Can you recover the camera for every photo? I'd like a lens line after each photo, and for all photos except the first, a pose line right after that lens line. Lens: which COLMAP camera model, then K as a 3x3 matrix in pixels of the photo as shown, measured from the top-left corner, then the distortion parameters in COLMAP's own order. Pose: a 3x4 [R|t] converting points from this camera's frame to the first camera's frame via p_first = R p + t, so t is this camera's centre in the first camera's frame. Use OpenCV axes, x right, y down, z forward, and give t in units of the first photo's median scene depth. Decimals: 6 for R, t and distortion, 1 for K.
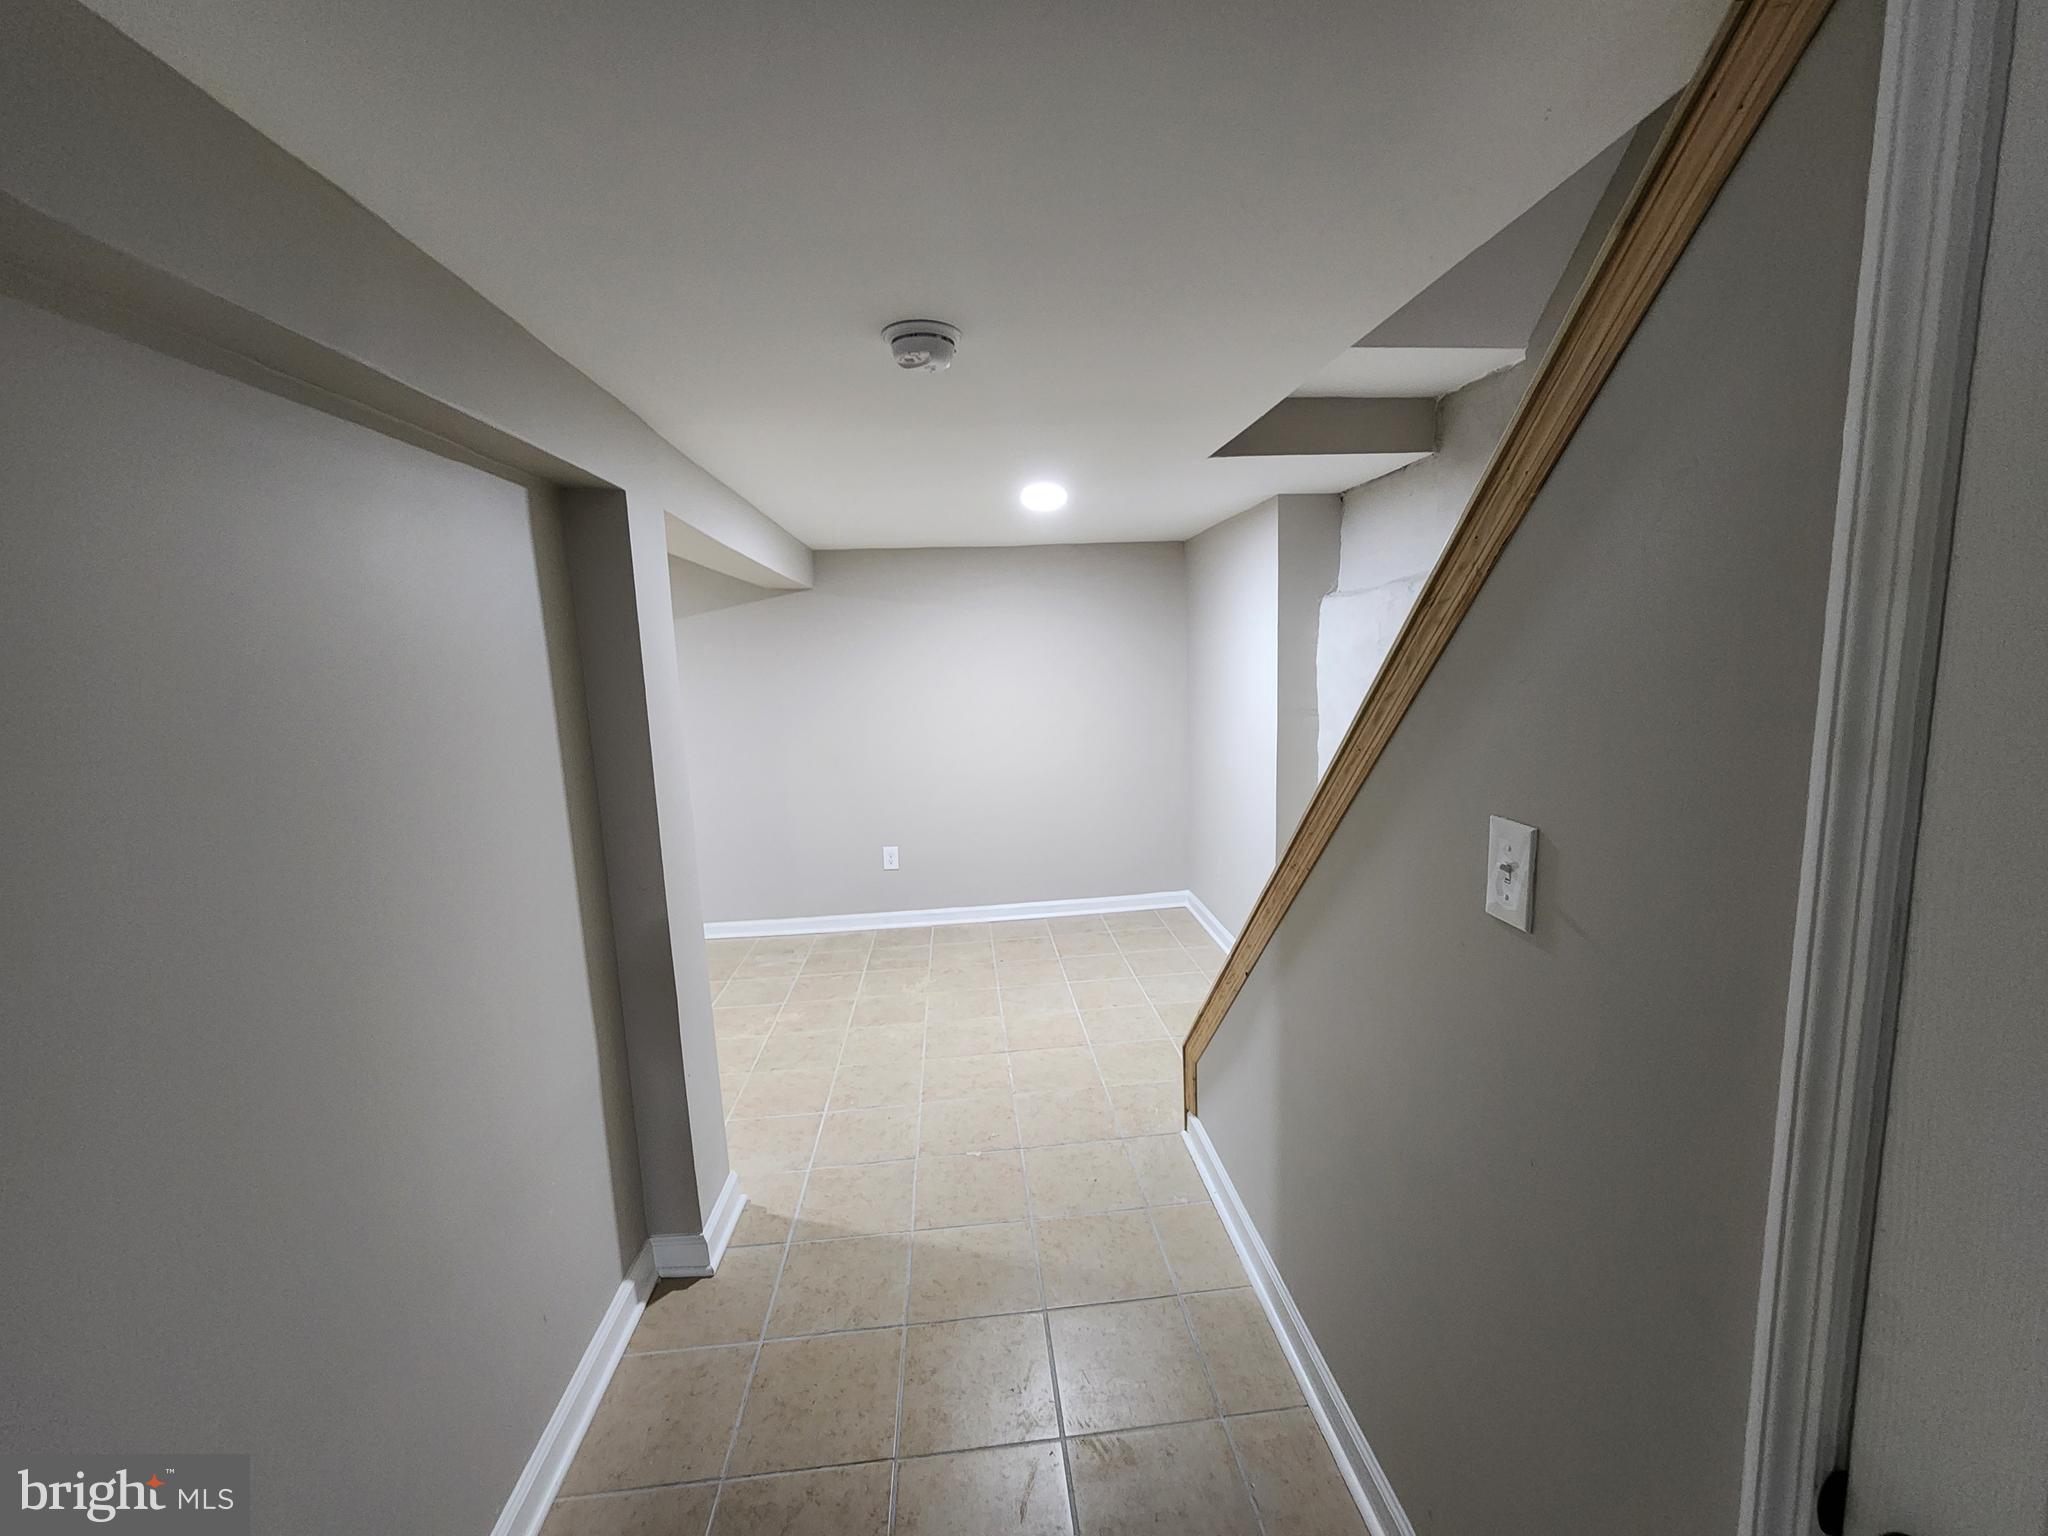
lens RADIAL K [[844.1, 0, 1024.9], [0, 844.1, 785.1], [0, 0, 1]] dist [0.000289, 0.000725]
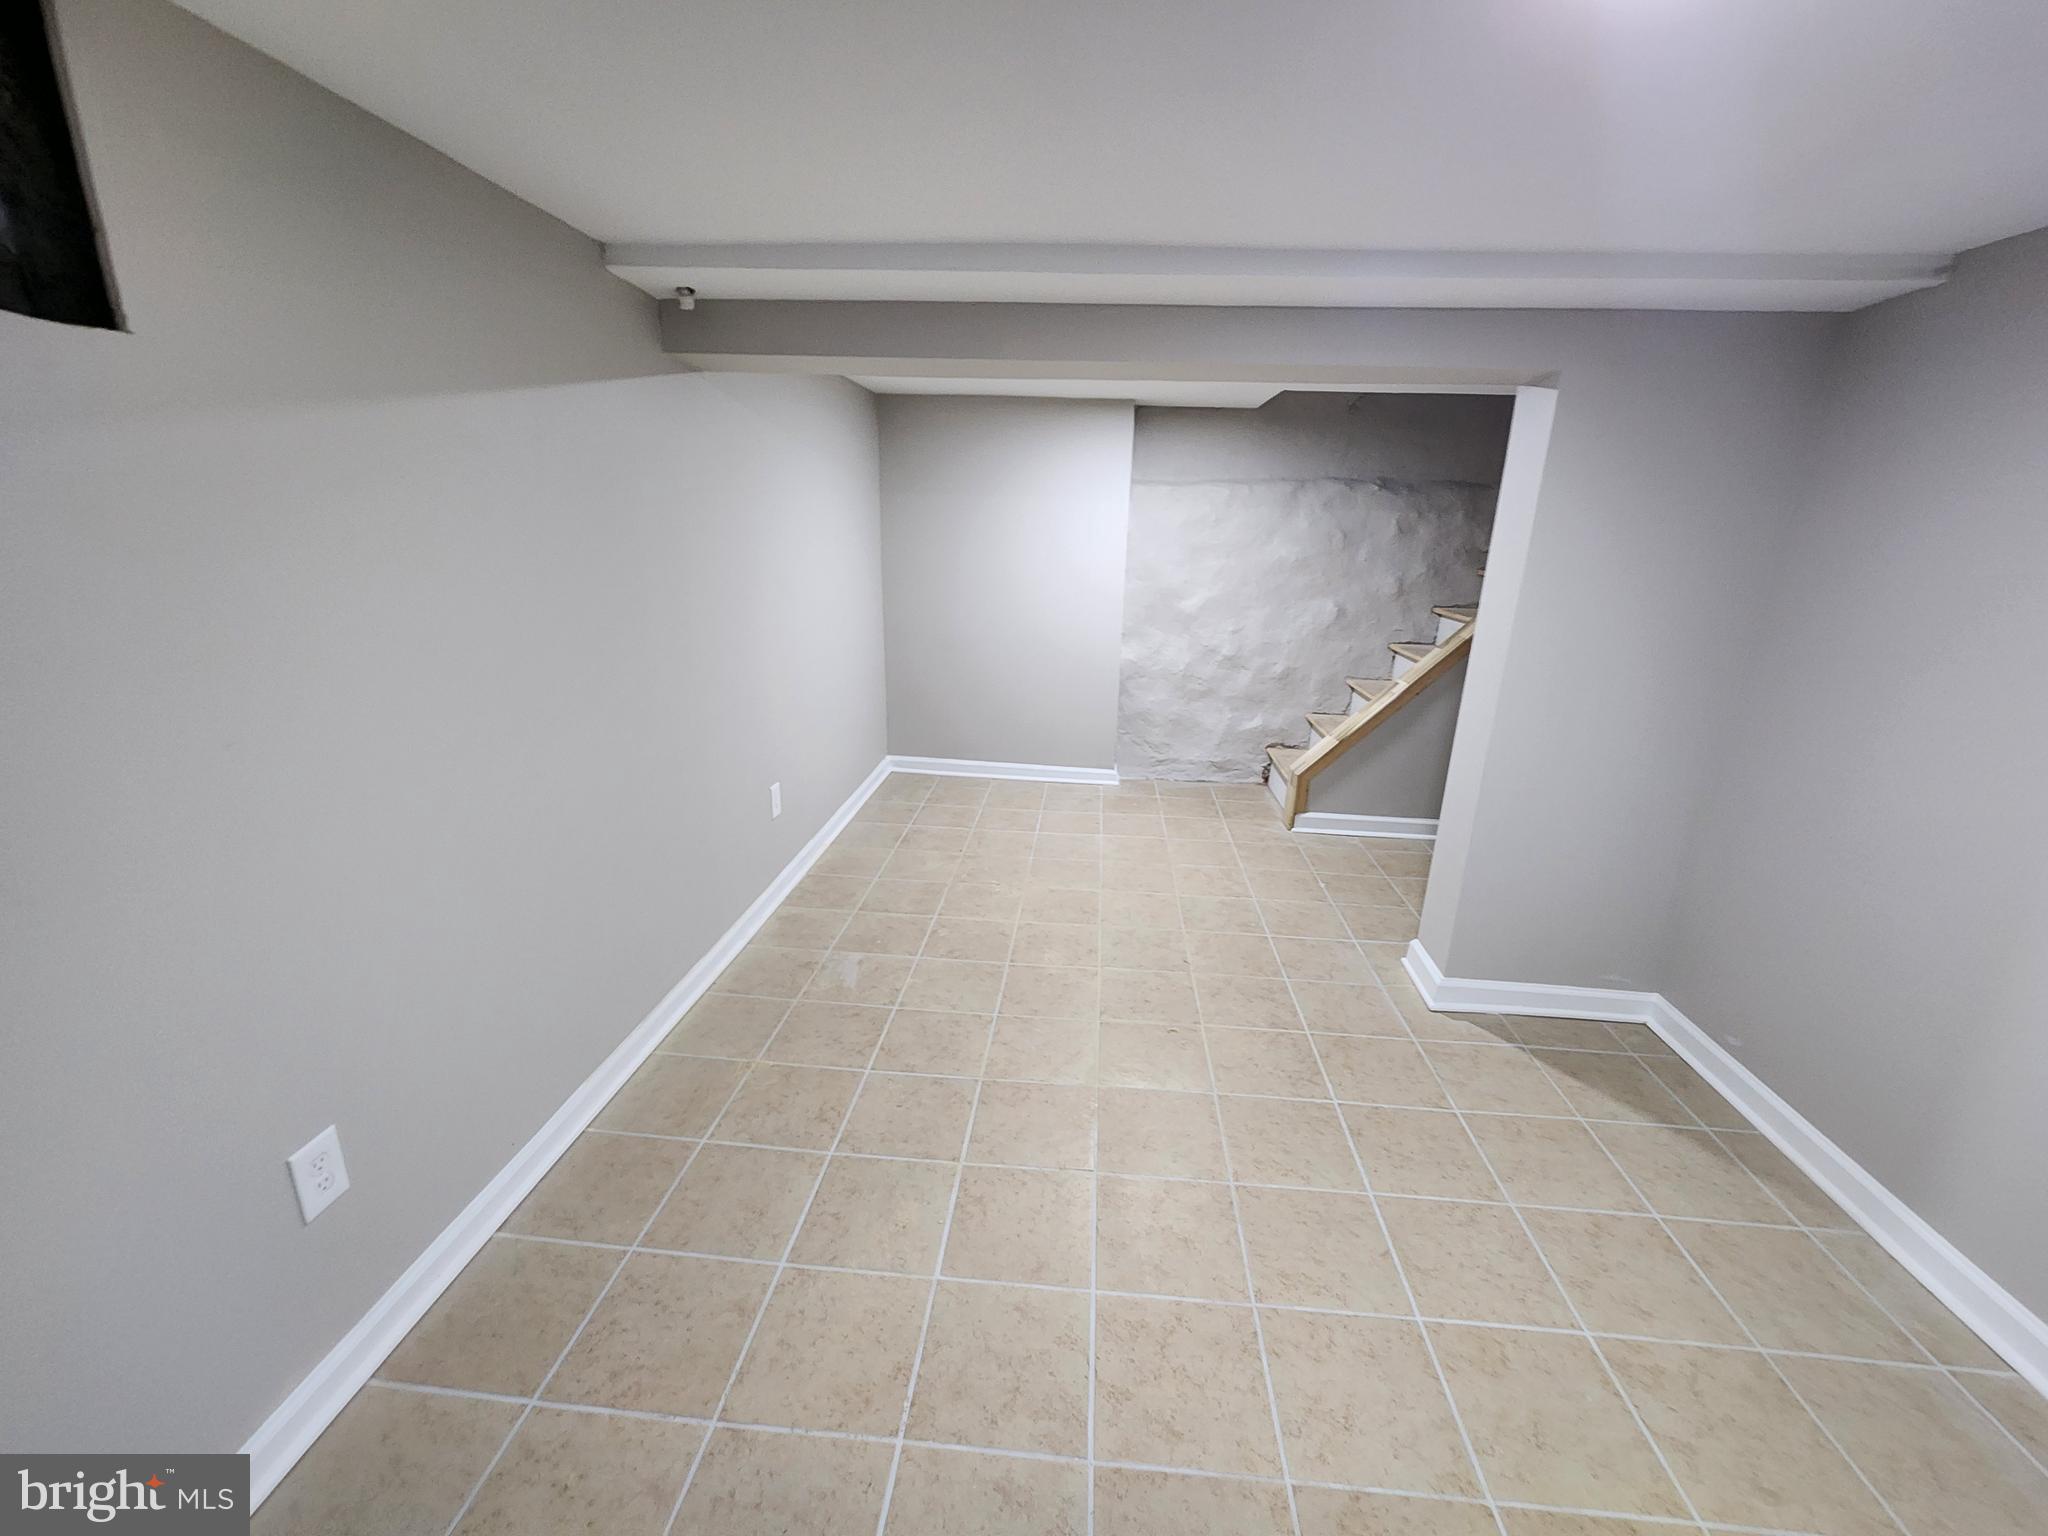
lens RADIAL K [[844.1, 0, 1024.9], [0, 844.1, 785.1], [0, 0, 1]] dist [0.000289, 0.000725]
pose [[0.161481, -0.248345, 0.955117, -0.864860], [0.123164, 0.965324, 0.230175, -0.064612], [-0.979160, 0.080467, 0.186469, 0.733097]]
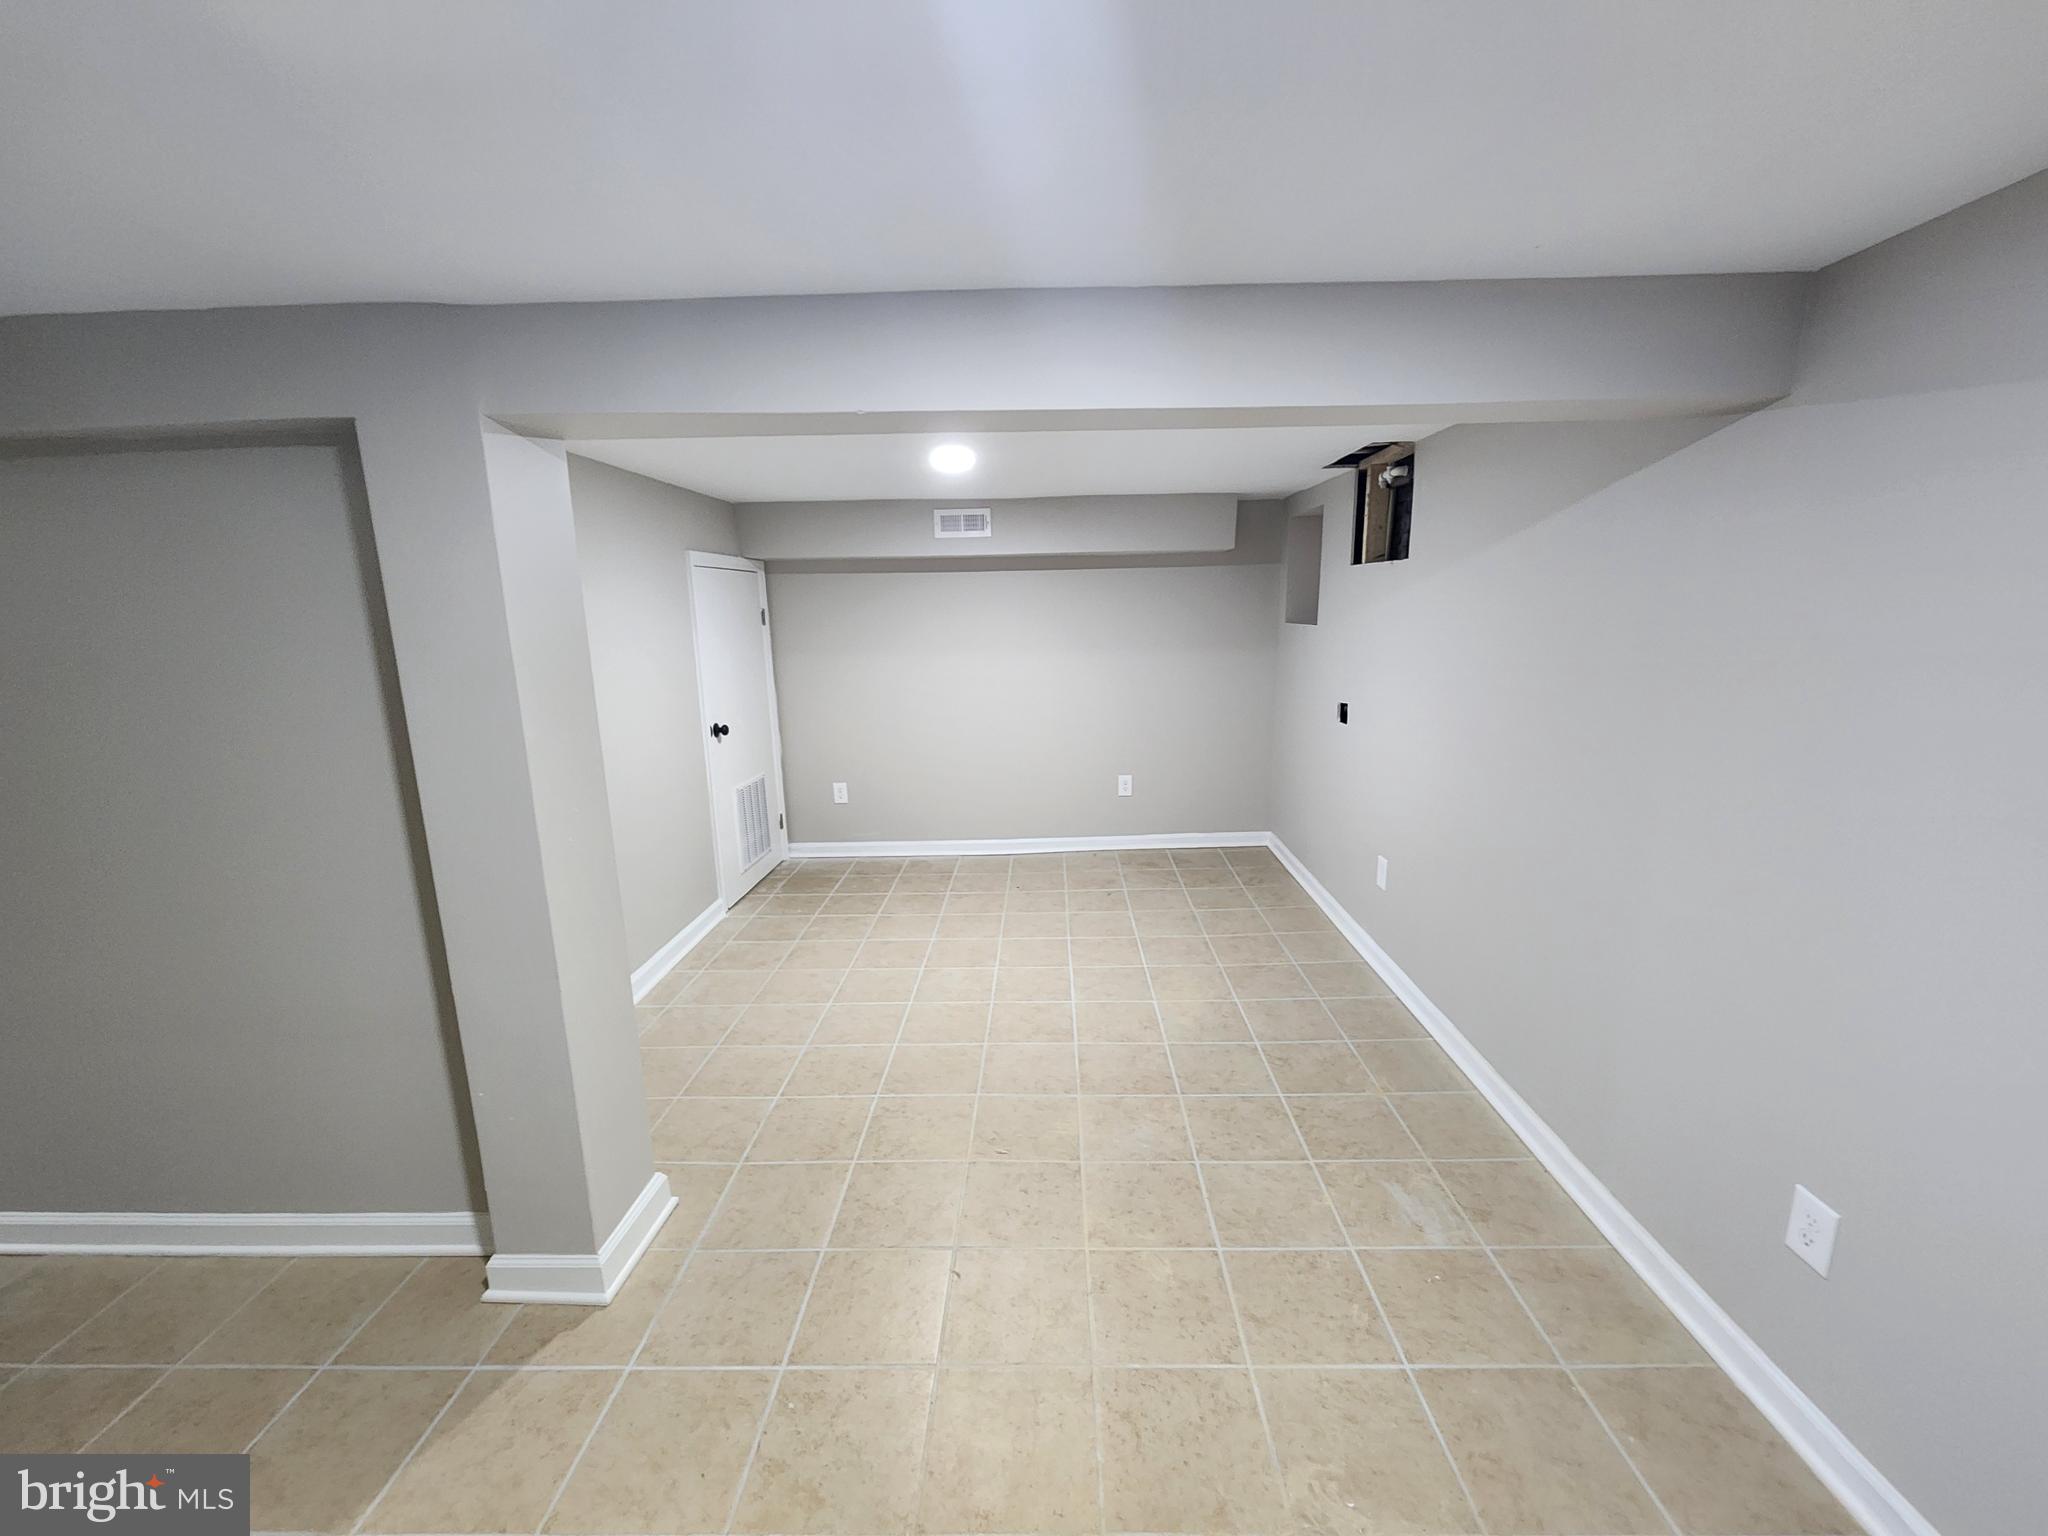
lens RADIAL K [[844.1, 0, 1024.9], [0, 844.1, 785.1], [0, 0, 1]] dist [0.000289, 0.000725]
pose [[-0.099072, 0.250799, -0.962956, 0.146547], [-0.136833, 0.955091, 0.262828, -0.125897], [0.985628, 0.157803, -0.060305, 0.766391]]
